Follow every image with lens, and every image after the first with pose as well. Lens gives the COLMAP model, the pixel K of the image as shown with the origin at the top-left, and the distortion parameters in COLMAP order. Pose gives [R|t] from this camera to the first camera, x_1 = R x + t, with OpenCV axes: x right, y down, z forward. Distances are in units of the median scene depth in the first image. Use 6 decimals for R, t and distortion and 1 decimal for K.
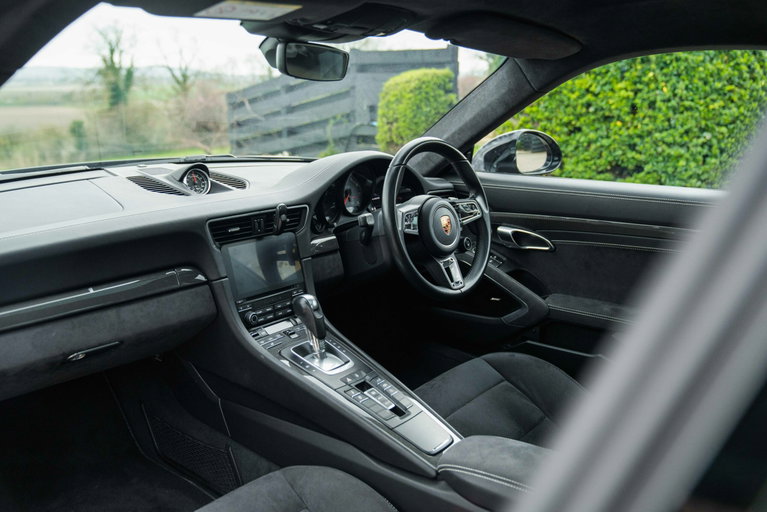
lens RADIAL K [[698.8, 0, 383.5], [0, 698.8, 256.0], [0, 0, 1]] dist [0.006870, -0.001566]
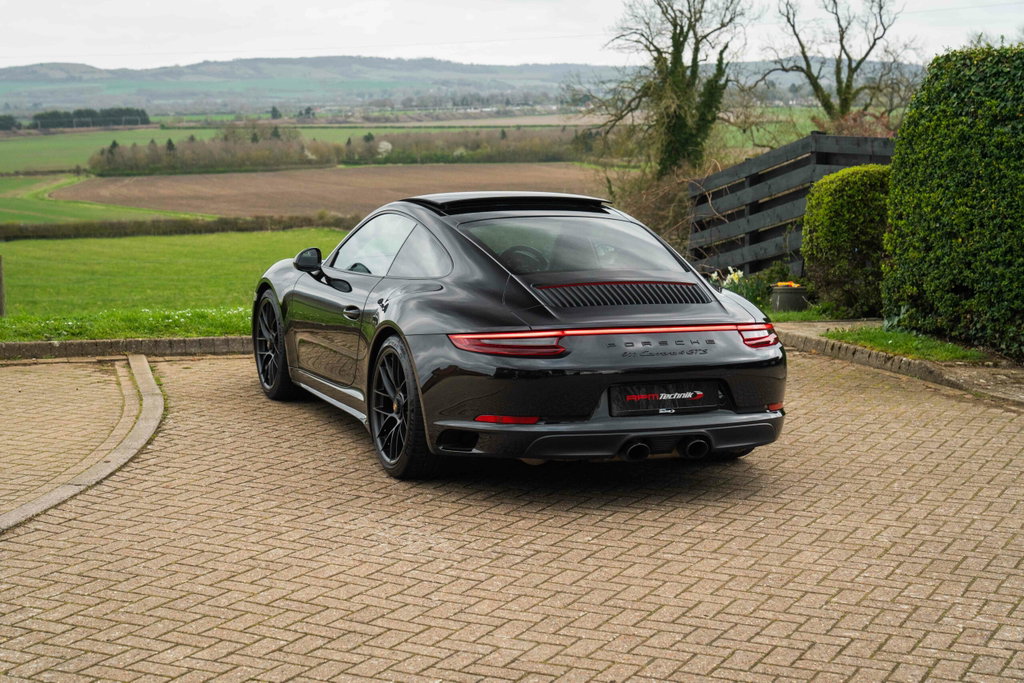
lens RADIAL K [[1764.5, 0, 512.0], [0, 1764.5, 341.5], [0, 0, 1]] dist [-0.000683, 0.014437]
pose [[0.900940, 0.049503, -0.431111, 0.781387], [-0.097865, 0.991056, -0.090721, 0.207902], [0.422764, 0.123925, 0.897727, -1.293617]]
